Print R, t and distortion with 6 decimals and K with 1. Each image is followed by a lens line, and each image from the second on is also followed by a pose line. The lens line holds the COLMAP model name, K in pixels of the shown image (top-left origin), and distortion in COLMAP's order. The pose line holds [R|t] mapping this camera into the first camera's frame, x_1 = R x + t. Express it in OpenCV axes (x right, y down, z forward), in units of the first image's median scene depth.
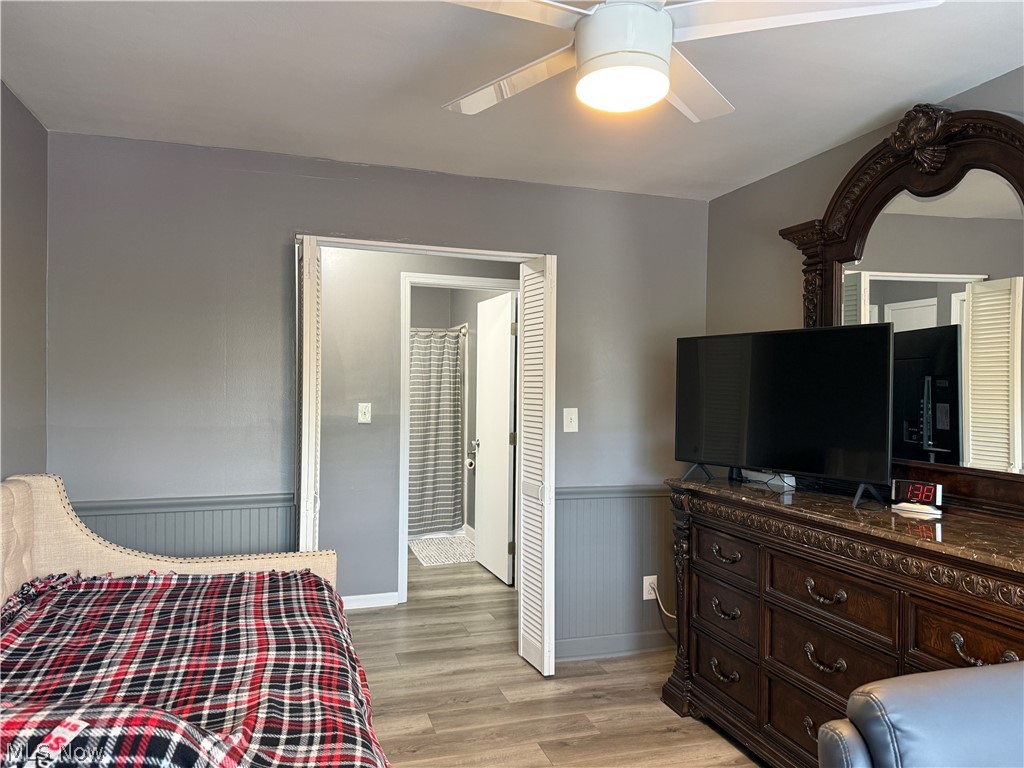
lens RADIAL K [[727.6, 0, 511.4], [0, 727.6, 384.5], [0, 0, 1]] dist [0.049871, -0.028534]
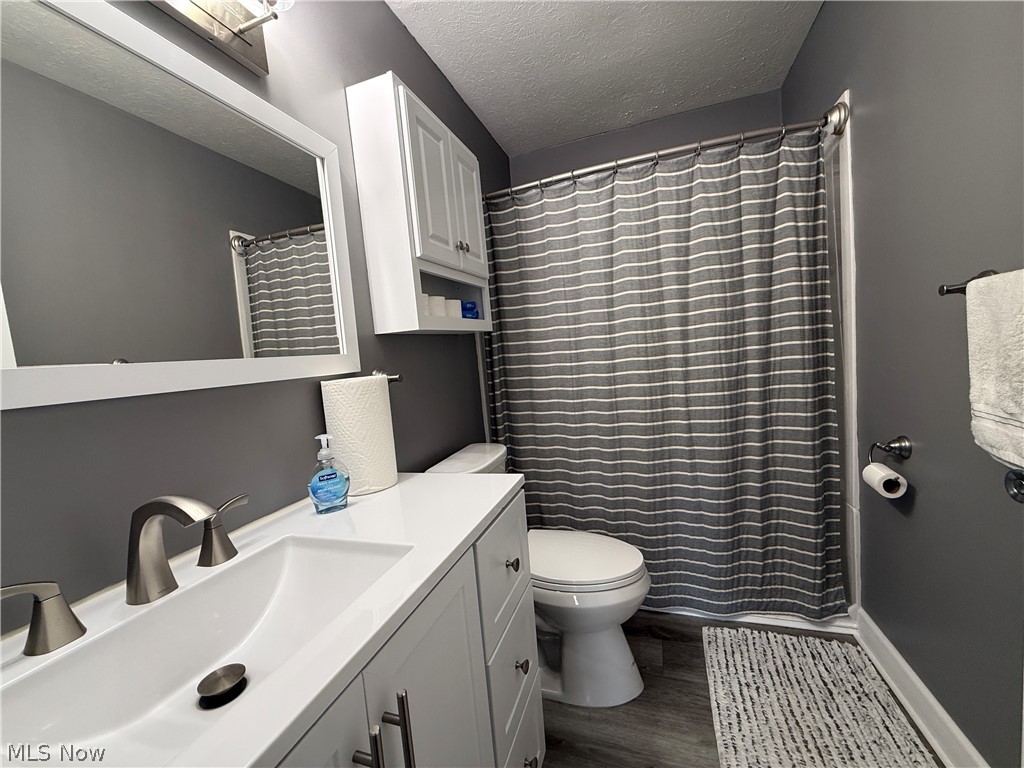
lens RADIAL K [[408.1, 0, 512.4], [0, 408.1, 384.0], [0, 0, 1]] dist [0.000532, 0.000022]
pose [[0.800501, -0.030508, -0.598555, -0.078216], [0.087287, 0.993990, 0.066073, 0.035579], [0.592941, -0.105137, 0.798352, 0.724315]]
